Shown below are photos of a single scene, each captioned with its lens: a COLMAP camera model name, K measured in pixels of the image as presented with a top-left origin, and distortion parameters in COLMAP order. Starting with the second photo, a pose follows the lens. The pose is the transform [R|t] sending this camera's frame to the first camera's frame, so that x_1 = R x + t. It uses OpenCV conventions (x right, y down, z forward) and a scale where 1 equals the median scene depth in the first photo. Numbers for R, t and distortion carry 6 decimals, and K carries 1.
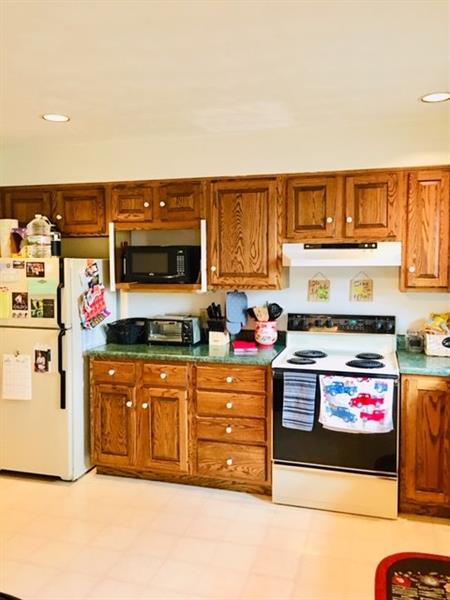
lens RADIAL K [[516.4, 0, 224.8], [0, 516.4, 297.3], [0, 0, 1]] dist [0.062824, -0.074346]
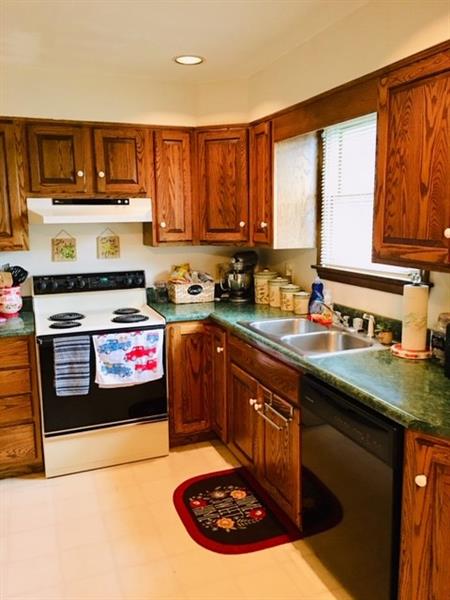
lens RADIAL K [[516.4, 0, 225.2], [0, 516.4, 299.1], [0, 0, 1]] dist [0.062824, -0.074346]
pose [[0.792965, -0.105874, 0.599998, -0.187944], [0.056521, 0.993322, 0.100580, -0.001999], [-0.606640, -0.045844, 0.793654, 0.075927]]
